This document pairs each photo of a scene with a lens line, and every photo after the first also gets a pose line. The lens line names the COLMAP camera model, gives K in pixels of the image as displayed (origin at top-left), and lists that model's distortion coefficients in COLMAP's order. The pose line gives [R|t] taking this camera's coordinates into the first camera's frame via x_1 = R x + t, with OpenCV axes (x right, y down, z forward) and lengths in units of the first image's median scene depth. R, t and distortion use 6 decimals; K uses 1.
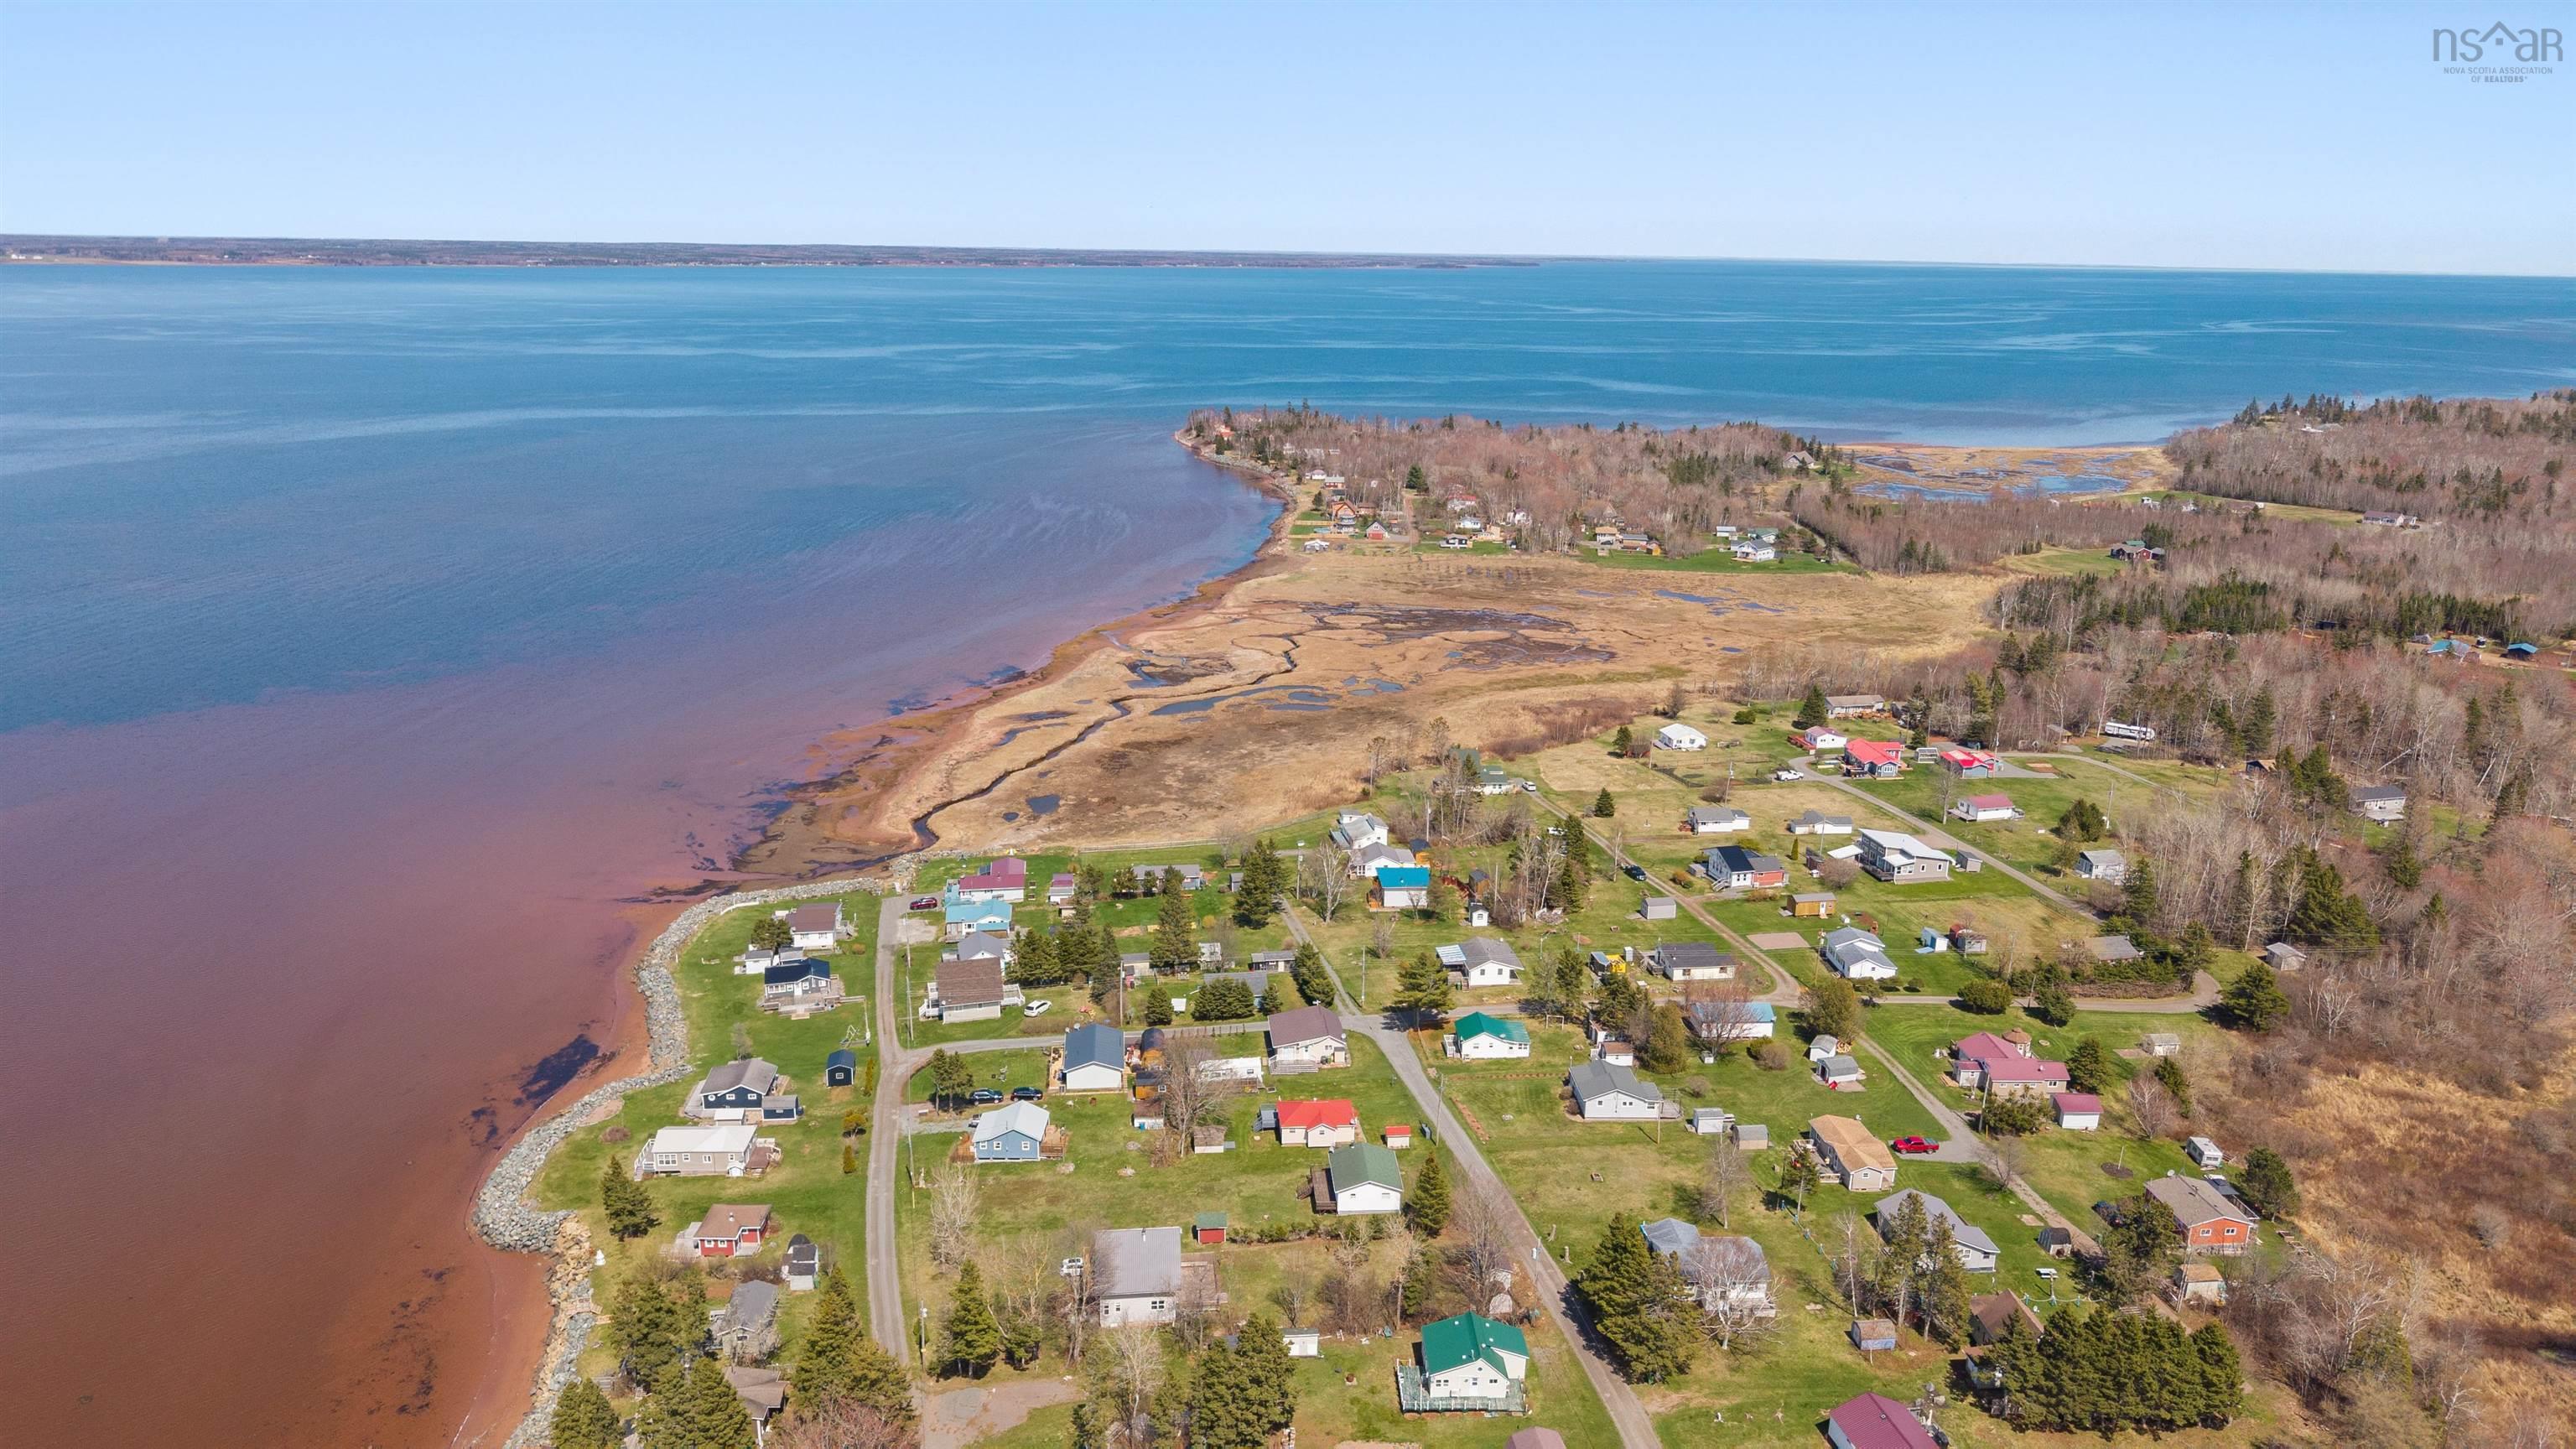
lens RADIAL K [[1721.3, 0, 1288.0], [0, 1721.3, 724.5], [0, 0, 1]] dist [0.041777, -0.056724]
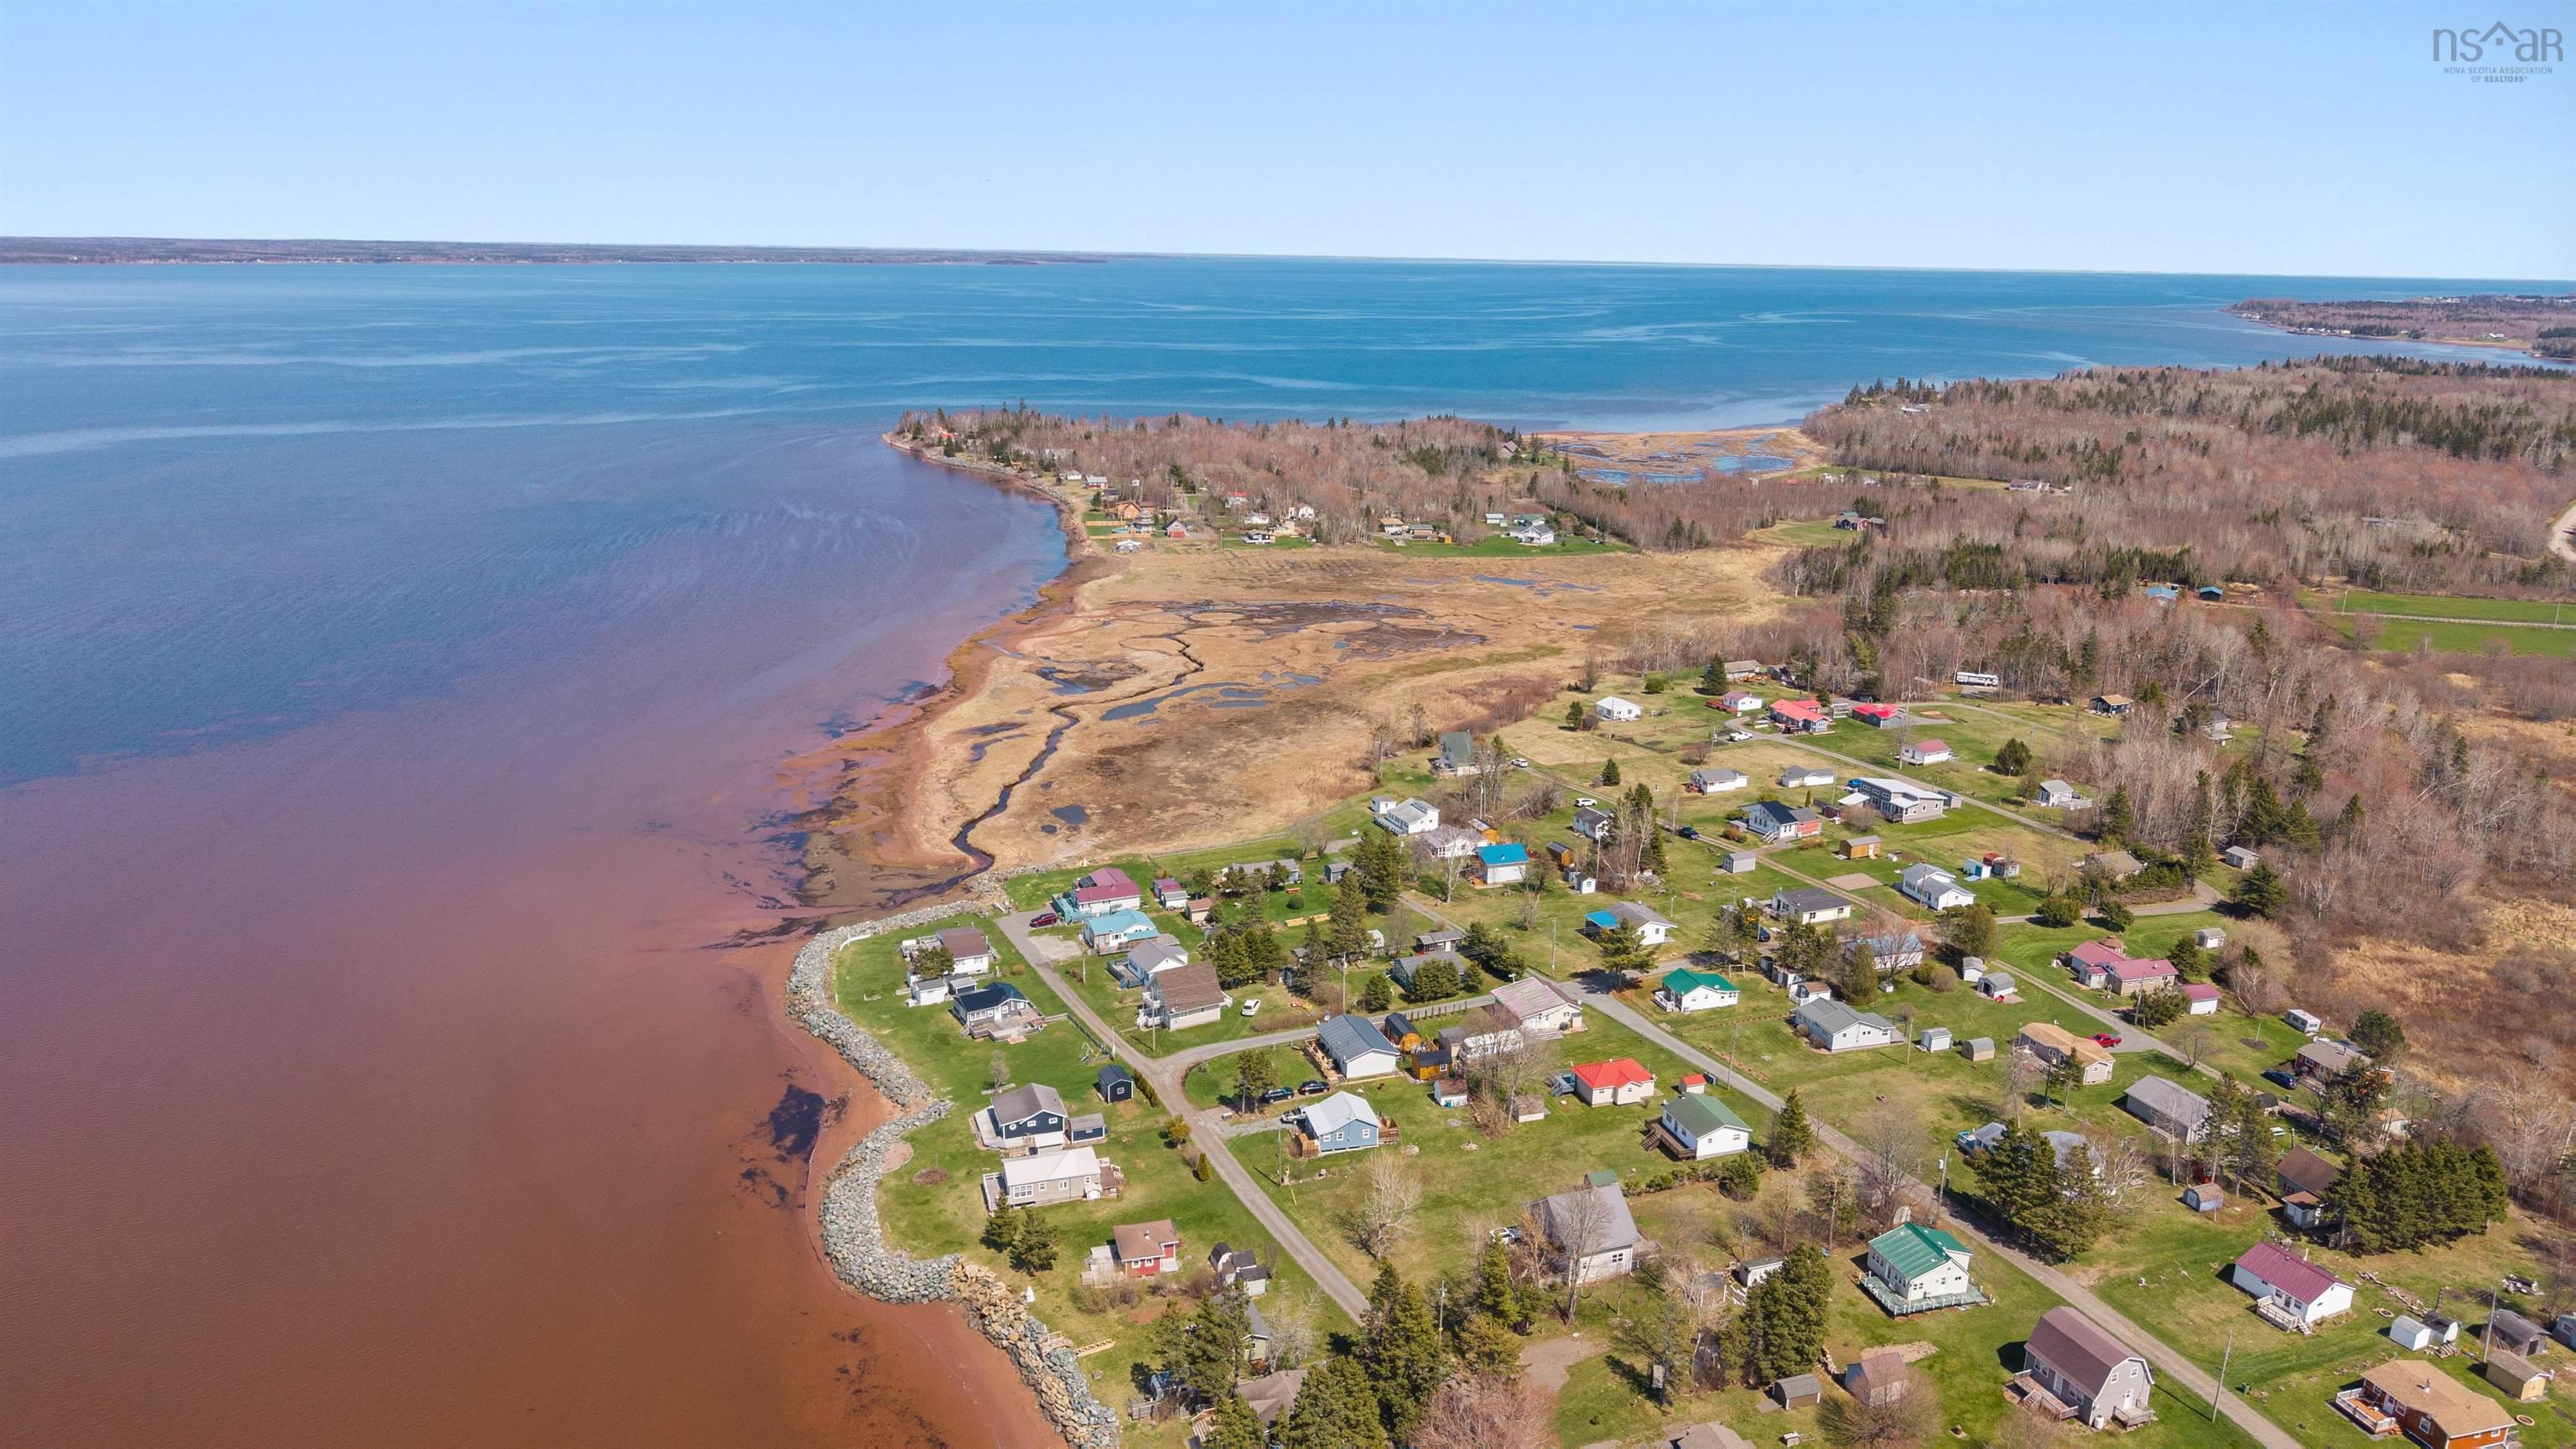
lens RADIAL K [[1721.3, 0, 1288.0], [0, 1721.3, 724.5], [0, 0, 1]] dist [0.041777, -0.056724]
pose [[0.969581, -0.064778, 0.236044, -0.236300], [0.064322, 0.997883, 0.009638, -0.006624], [-0.236169, 0.005838, 0.971695, 0.007032]]
